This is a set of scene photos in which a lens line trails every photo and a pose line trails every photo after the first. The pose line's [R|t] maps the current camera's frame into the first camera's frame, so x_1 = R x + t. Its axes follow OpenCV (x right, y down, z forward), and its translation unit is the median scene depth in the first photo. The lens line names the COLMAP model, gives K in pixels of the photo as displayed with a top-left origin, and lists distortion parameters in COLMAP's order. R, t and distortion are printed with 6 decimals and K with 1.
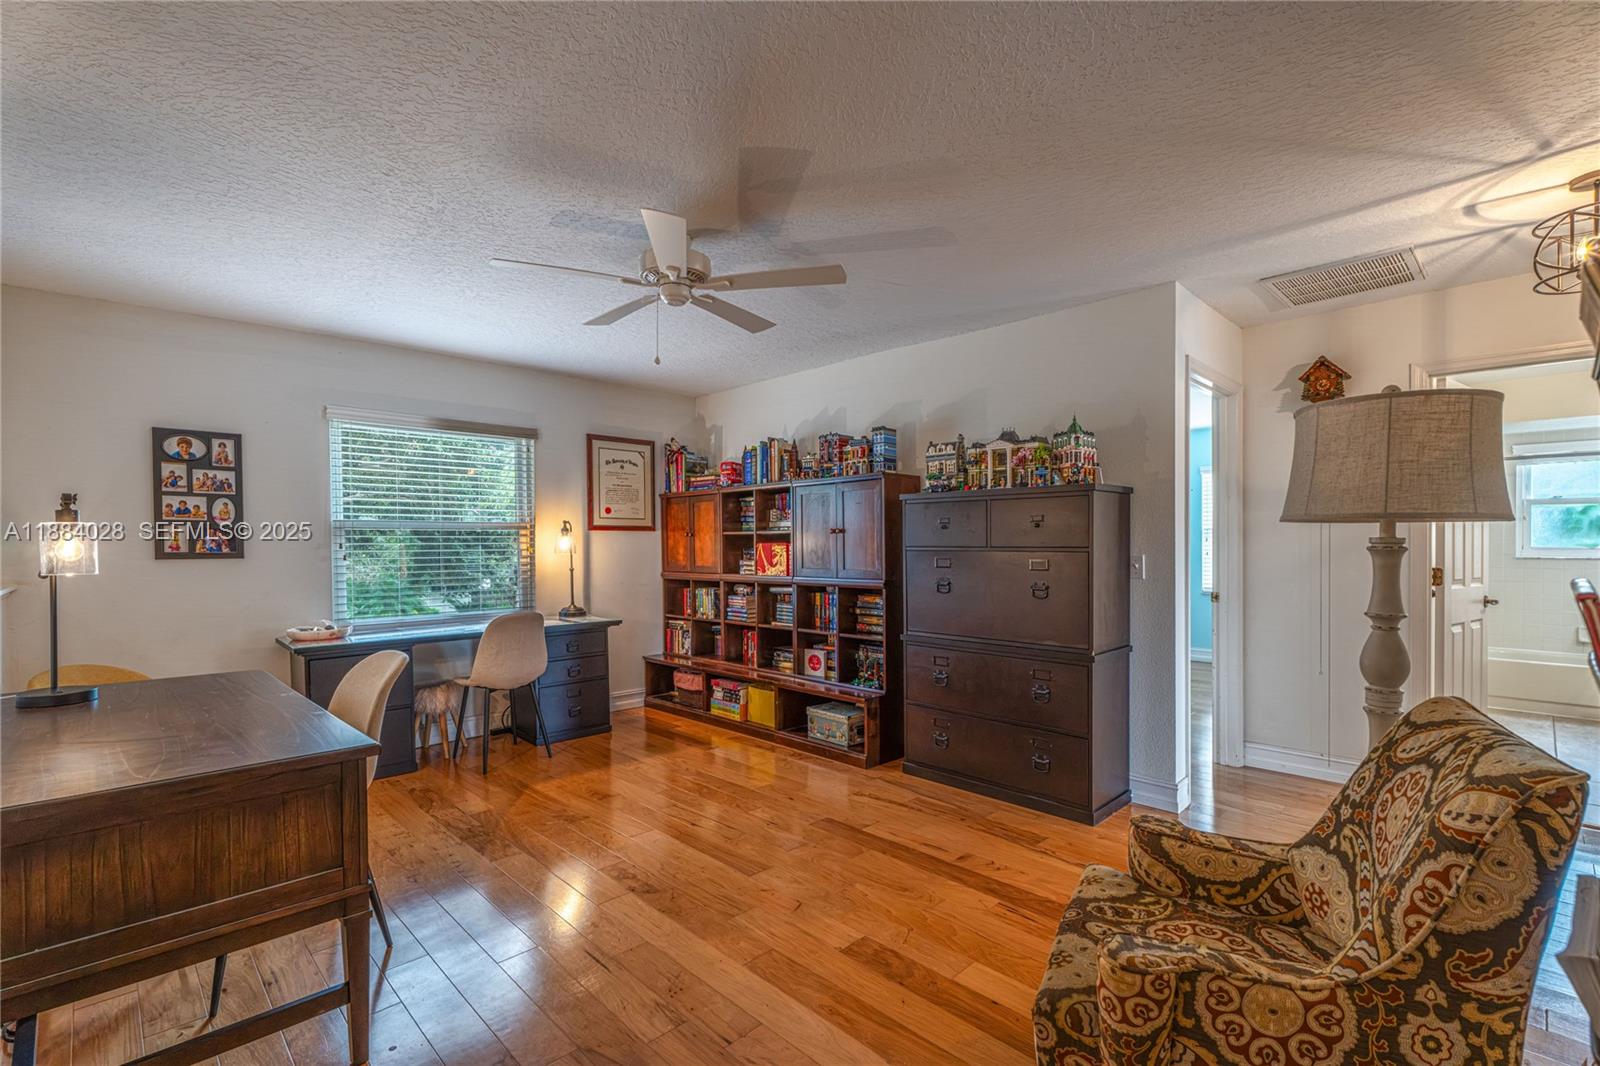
lens RADIAL K [[726.1, 0, 799.8], [0, 726.1, 544.7], [0, 0, 1]] dist [0.002195, 0.000833]
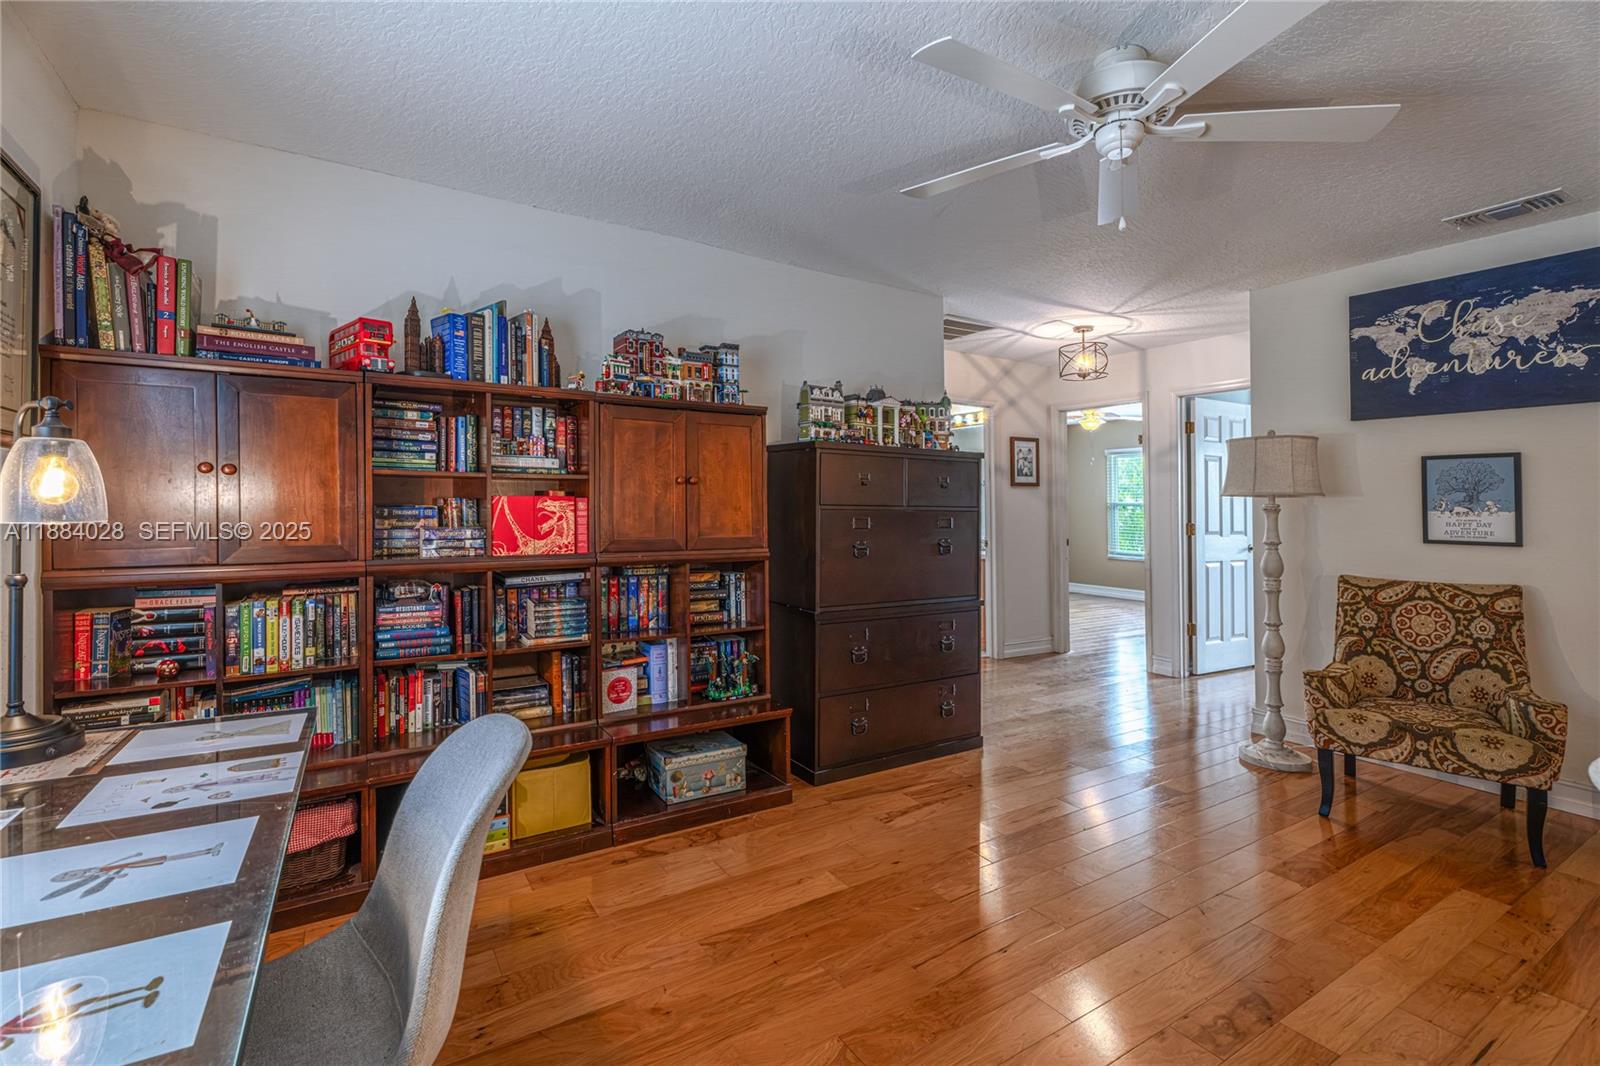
lens RADIAL K [[726.1, 0, 800.2], [0, 726.1, 480.8], [0, 0, 1]] dist [0.002195, 0.000833]
pose [[0.212160, 0.040199, 0.976408, -0.664367], [-0.009217, 0.999191, -0.039134, 0.007698], [-0.977191, -0.000697, 0.212359, 0.851645]]
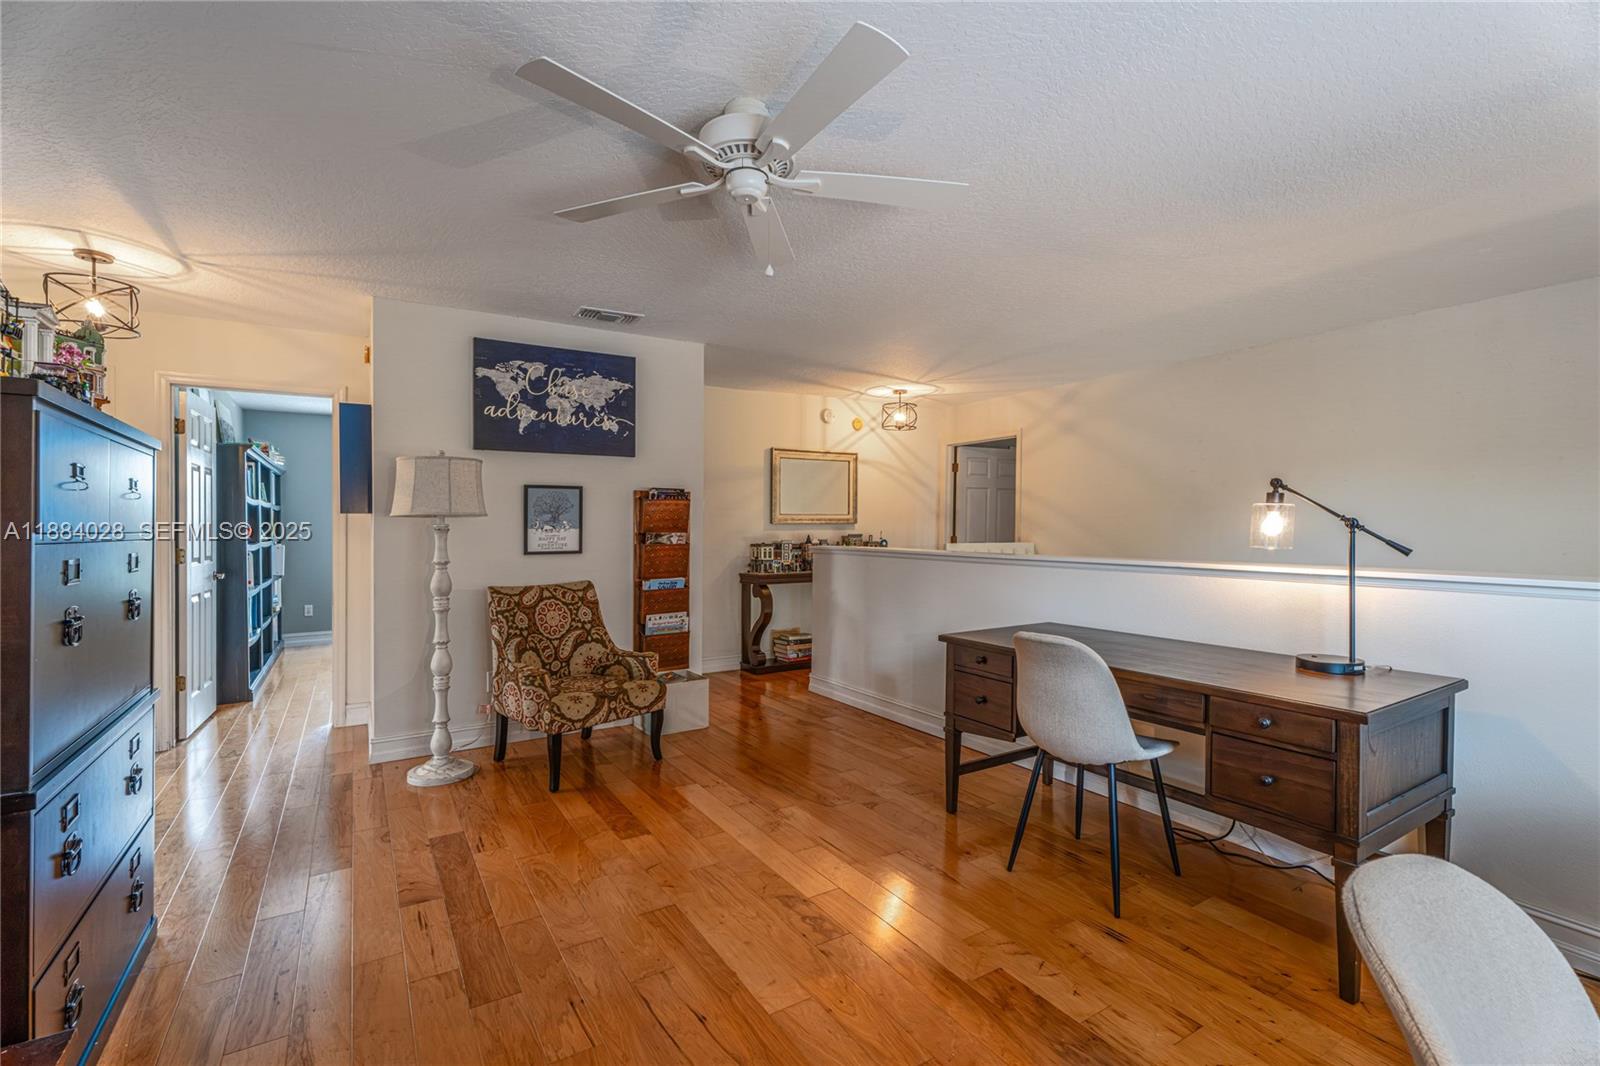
lens RADIAL K [[726.1, 0, 794.7], [0, 726.1, 520.2], [0, 0, 1]] dist [0.002195, 0.000833]
pose [[-0.973889, 0.008117, 0.226878, -0.288007], [0.006773, 0.999955, -0.006703, -0.000151], [-0.226922, -0.004992, -0.973900, 1.269894]]
